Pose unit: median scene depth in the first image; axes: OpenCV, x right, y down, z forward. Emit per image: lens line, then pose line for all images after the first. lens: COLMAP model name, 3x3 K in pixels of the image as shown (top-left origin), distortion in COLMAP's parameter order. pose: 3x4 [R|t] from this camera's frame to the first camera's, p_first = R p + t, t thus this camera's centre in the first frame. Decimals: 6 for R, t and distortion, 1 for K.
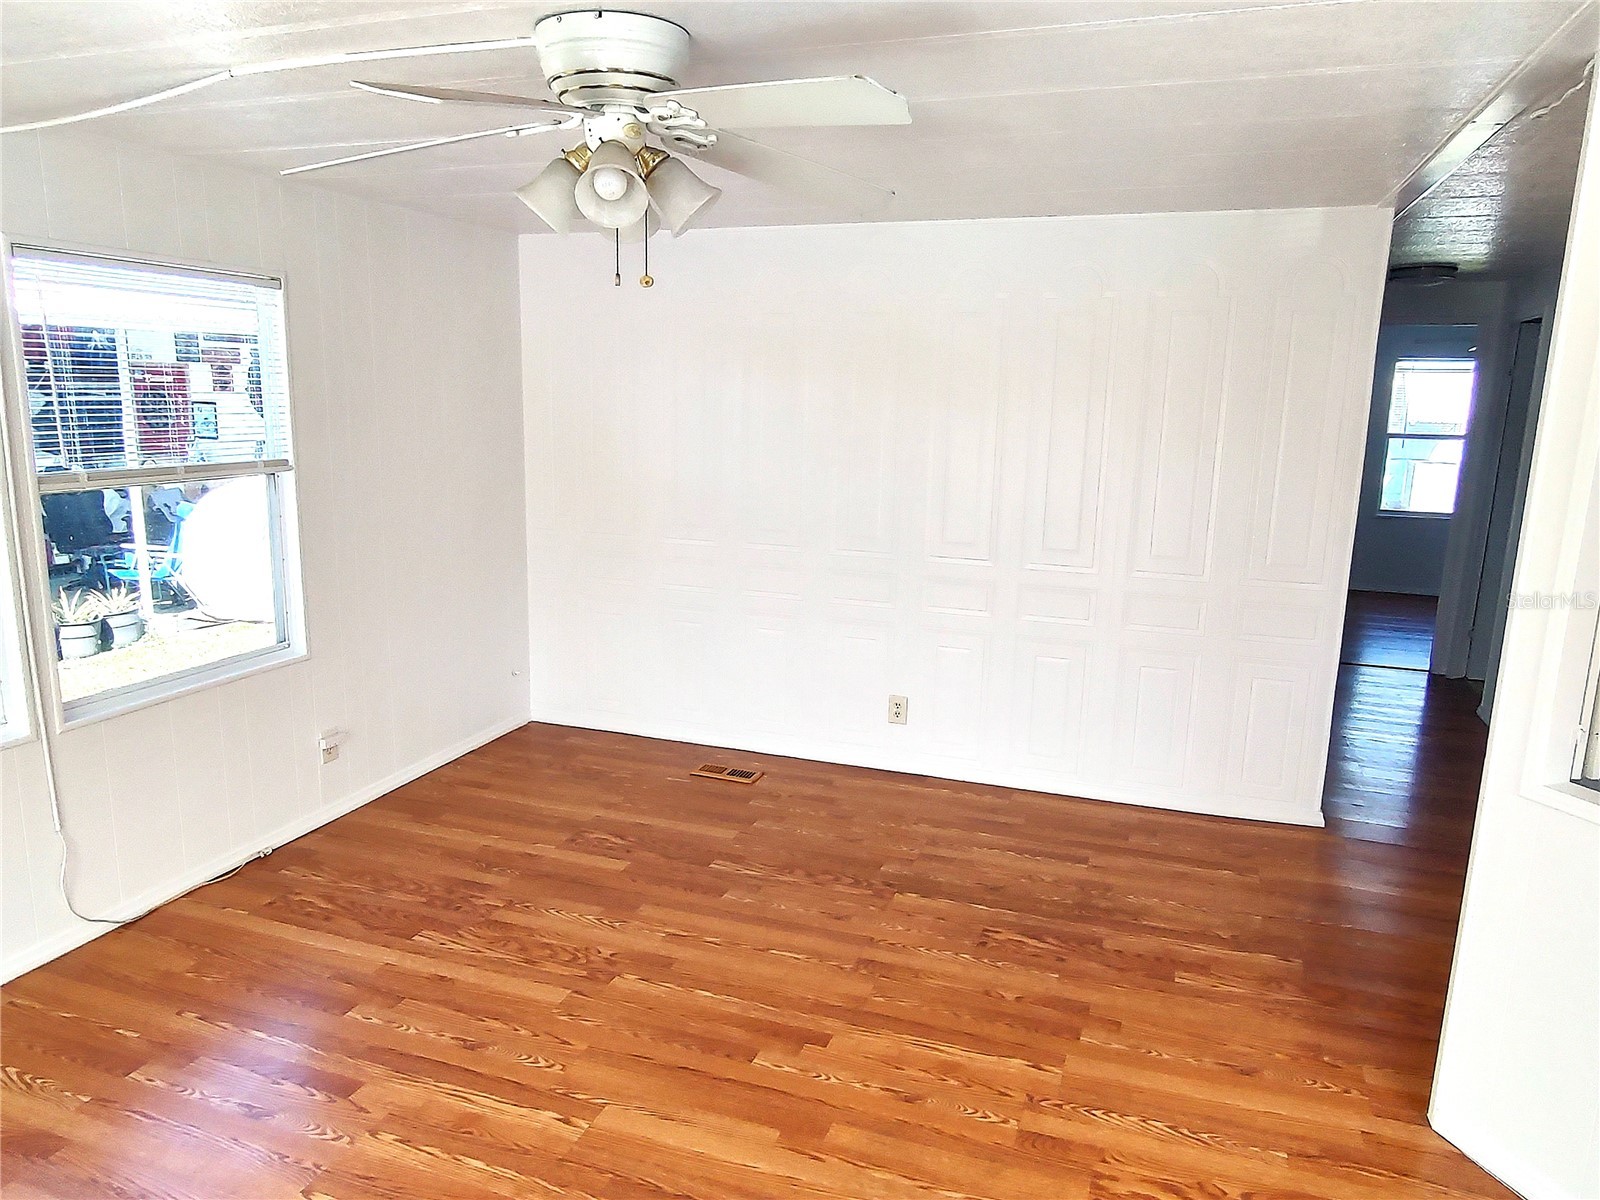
lens RADIAL K [[1073.3, 0, 794.2], [0, 1073.3, 613.6], [0, 0, 1]] dist [-0.000092, -0.001310]
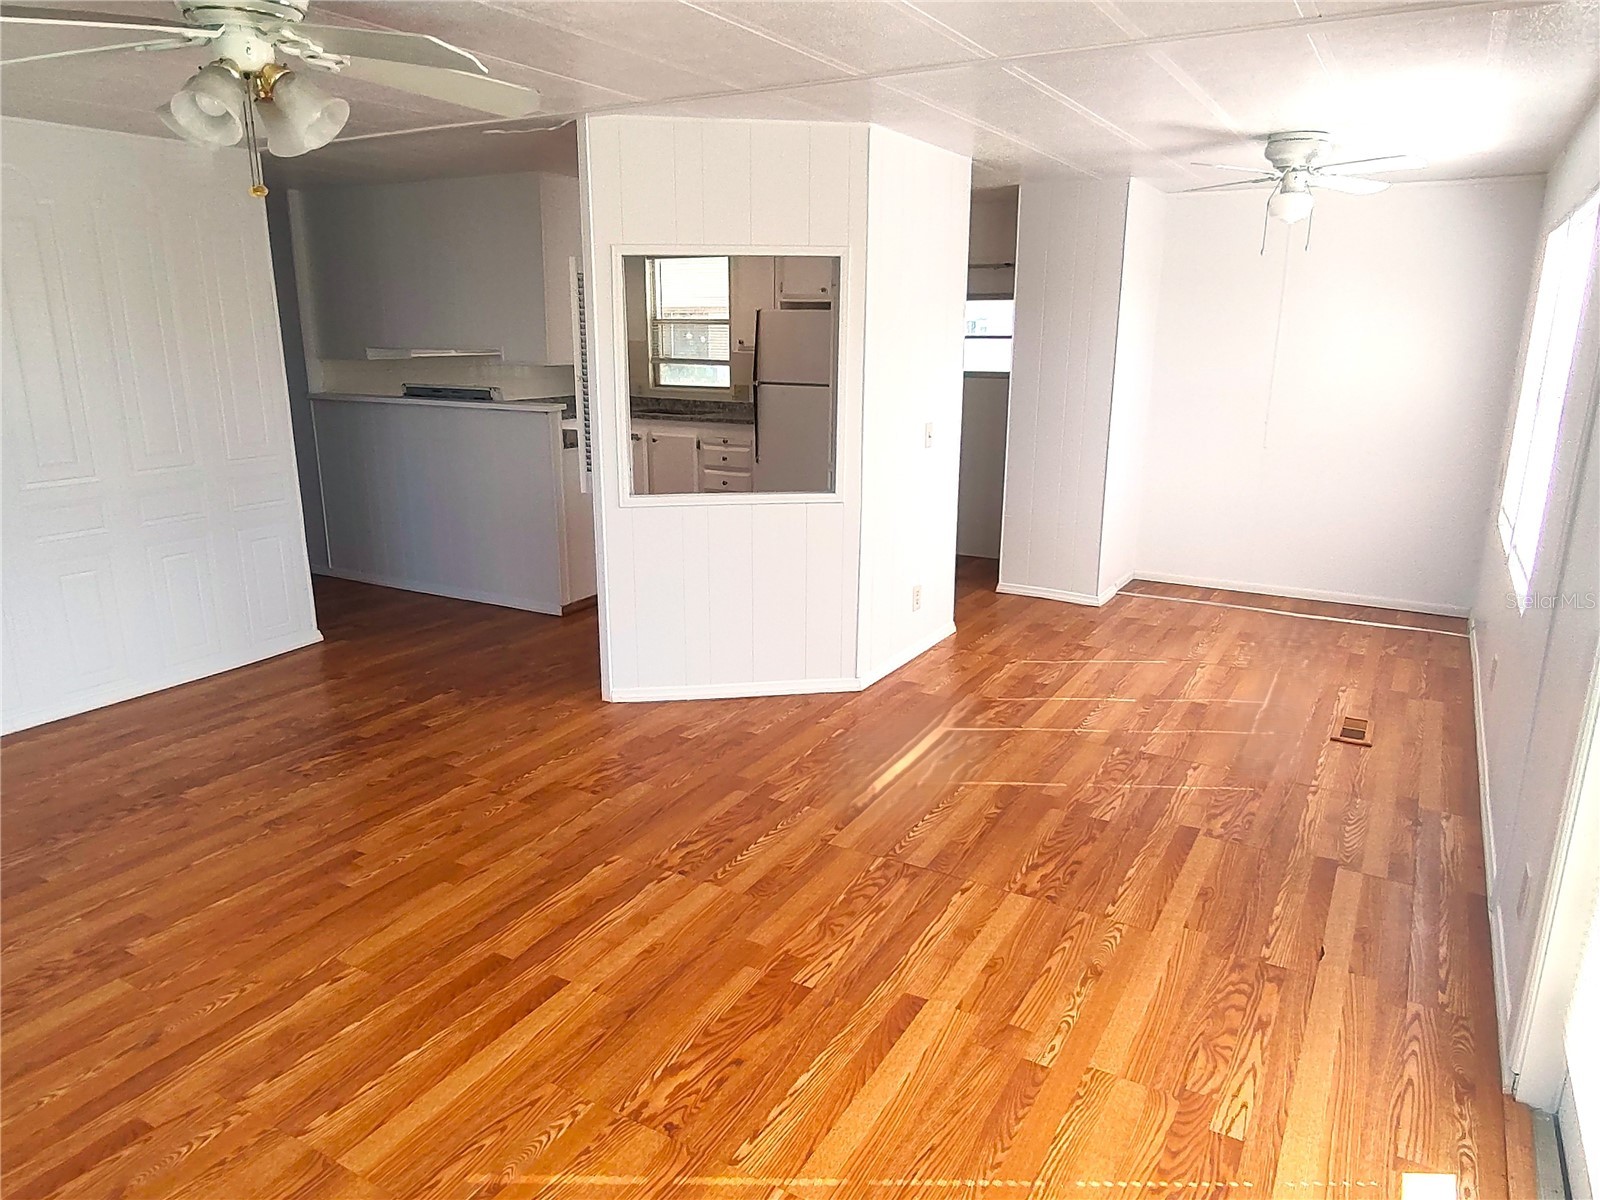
lens RADIAL K [[1073.3, 0, 794.2], [0, 1073.3, 613.6], [0, 0, 1]] dist [-0.000092, -0.001310]
pose [[0.190599, -0.281239, 0.940519, -0.872180], [0.209039, 0.947737, 0.241035, -0.035095], [-0.959153, 0.150664, 0.239427, 0.203256]]
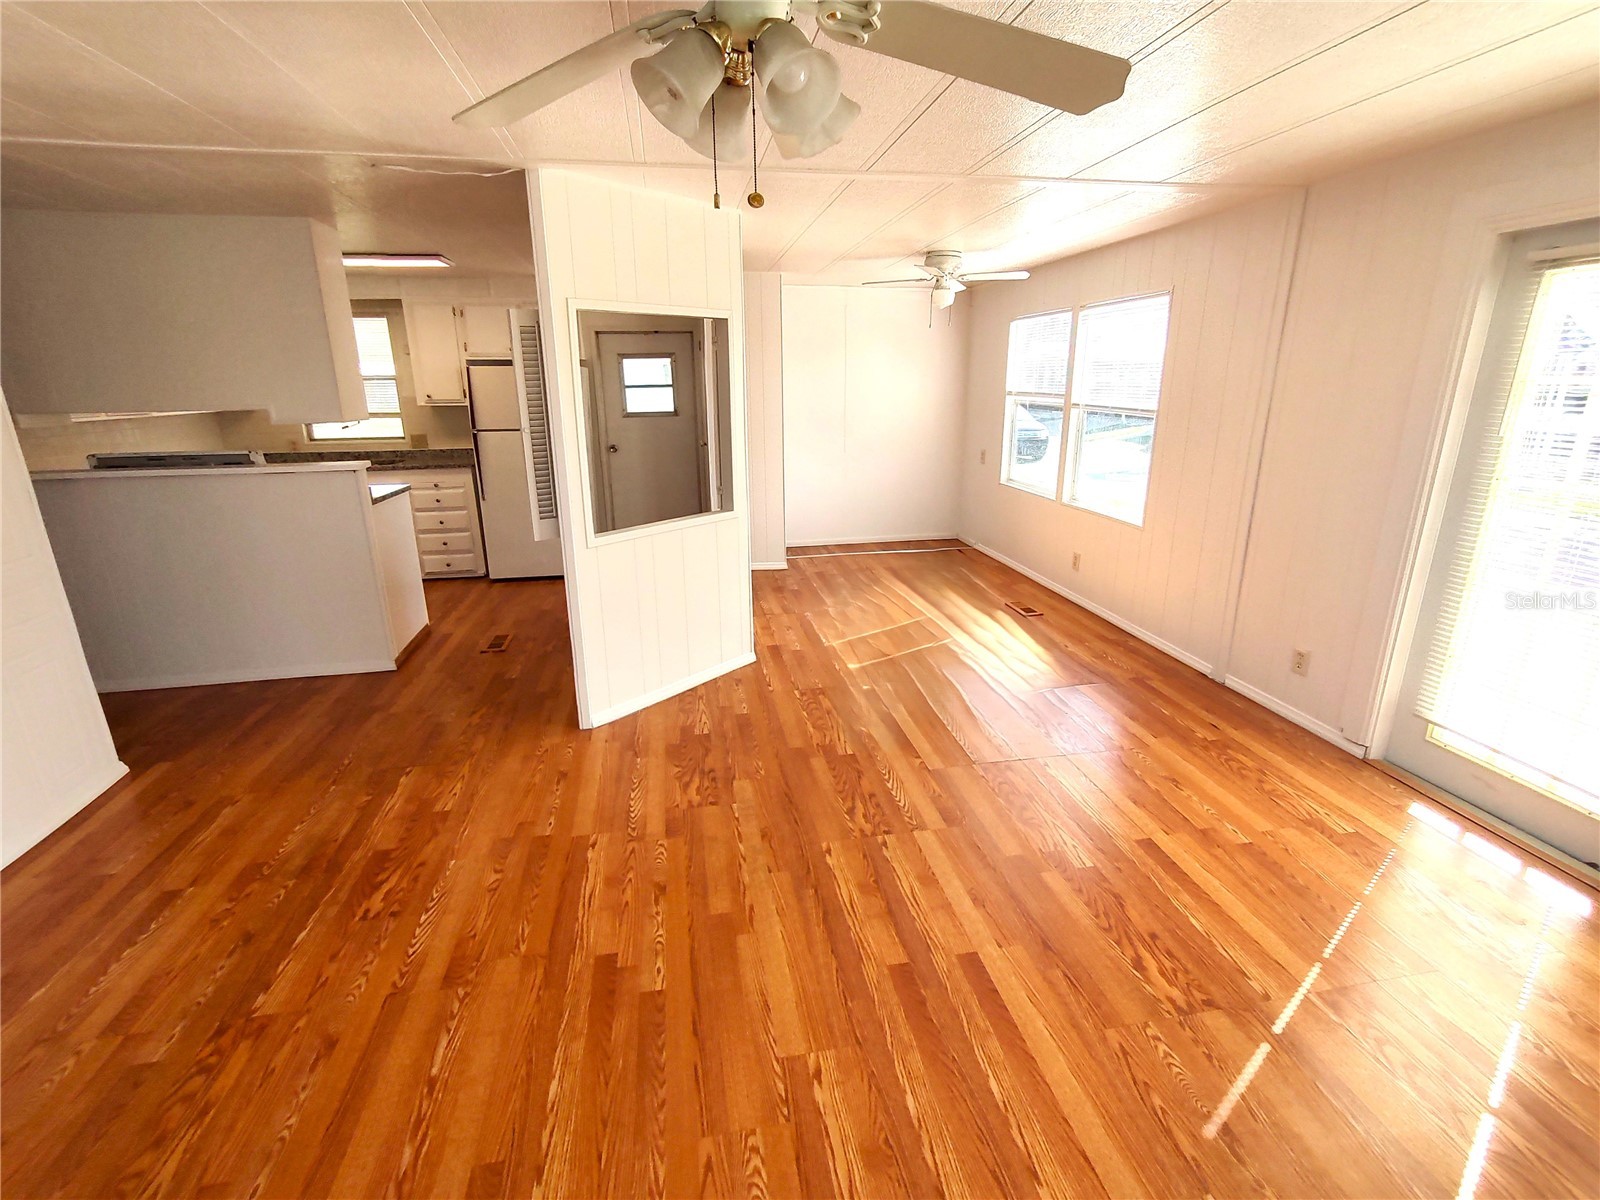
lens RADIAL K [[724.3, 0, 800.0], [0, 724.3, 600.0], [0, 0, 1]] dist [-0.001299, 0.000185]
pose [[-0.491834, -0.275444, 0.825972, -0.542782], [0.181558, 0.895344, 0.406689, -0.177181], [-0.851549, 0.349986, -0.390352, 0.943642]]
